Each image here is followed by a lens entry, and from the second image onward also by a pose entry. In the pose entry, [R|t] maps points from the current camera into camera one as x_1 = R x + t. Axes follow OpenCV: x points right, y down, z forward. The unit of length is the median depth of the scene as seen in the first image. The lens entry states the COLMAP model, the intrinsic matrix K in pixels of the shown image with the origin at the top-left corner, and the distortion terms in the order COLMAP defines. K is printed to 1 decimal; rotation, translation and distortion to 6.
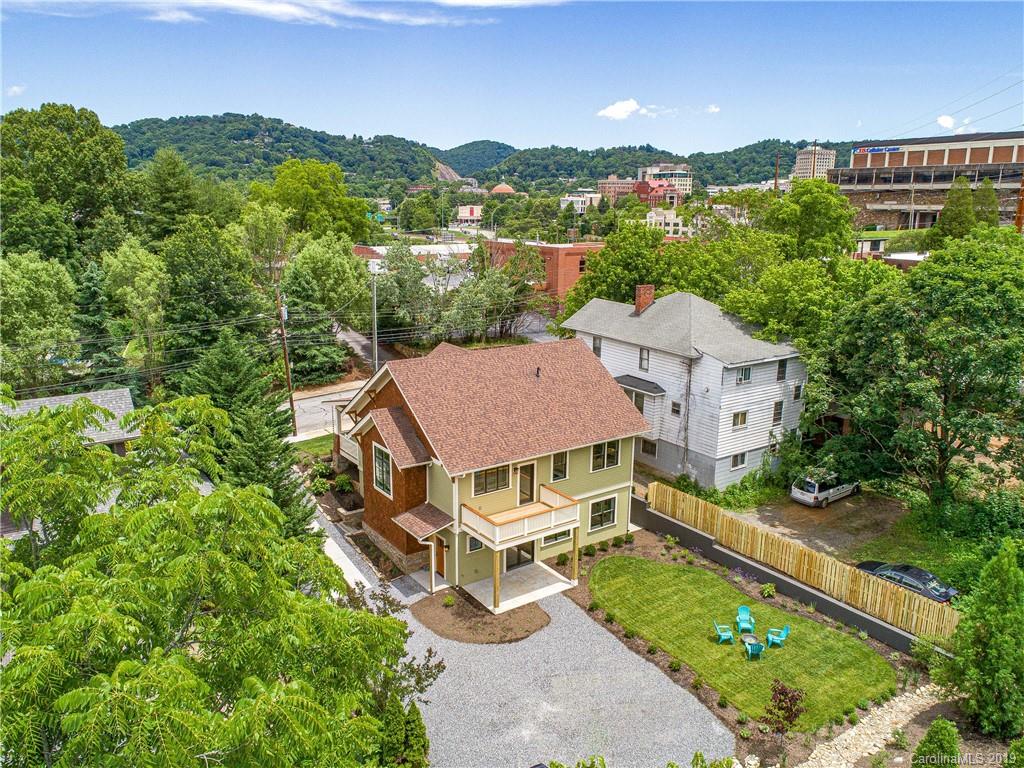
lens RADIAL K [[771.8, 0, 512.0], [0, 771.8, 384.0], [0, 0, 1]] dist [-0.007734, 0.006369]
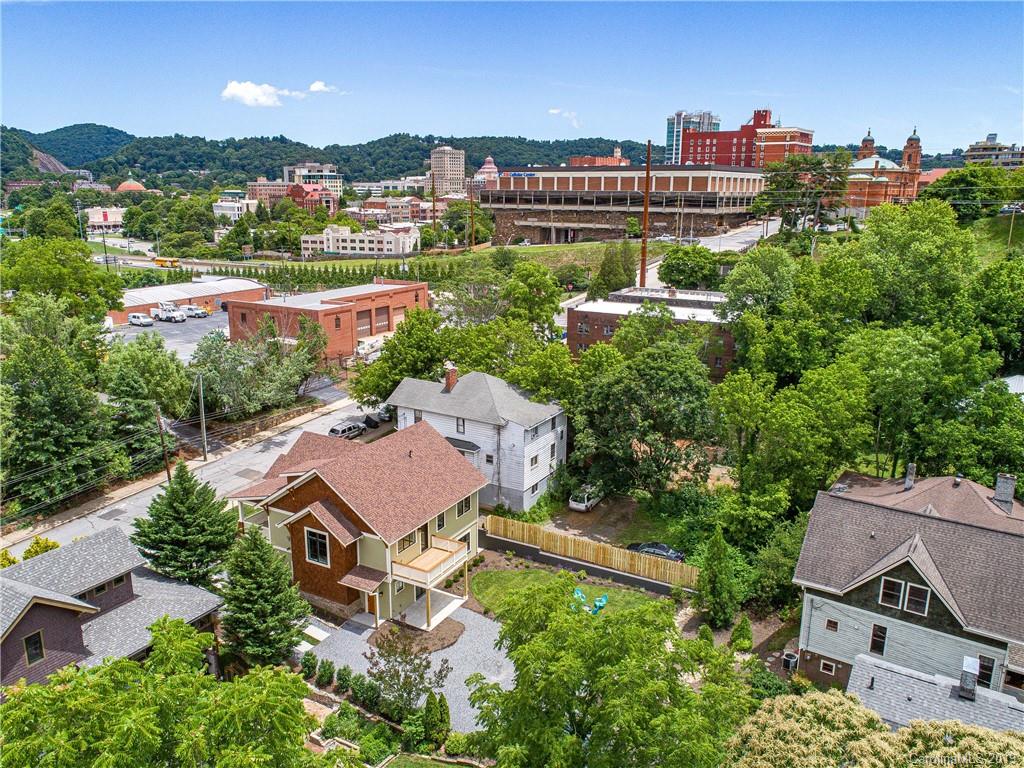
lens RADIAL K [[771.8, 0, 512.0], [0, 771.8, 384.0], [0, 0, 1]] dist [-0.007734, 0.006369]
pose [[0.898551, -0.110526, 0.424723, -0.335027], [0.103283, 0.993843, 0.040120, -0.157230], [-0.426542, 0.007816, 0.904434, -0.295260]]
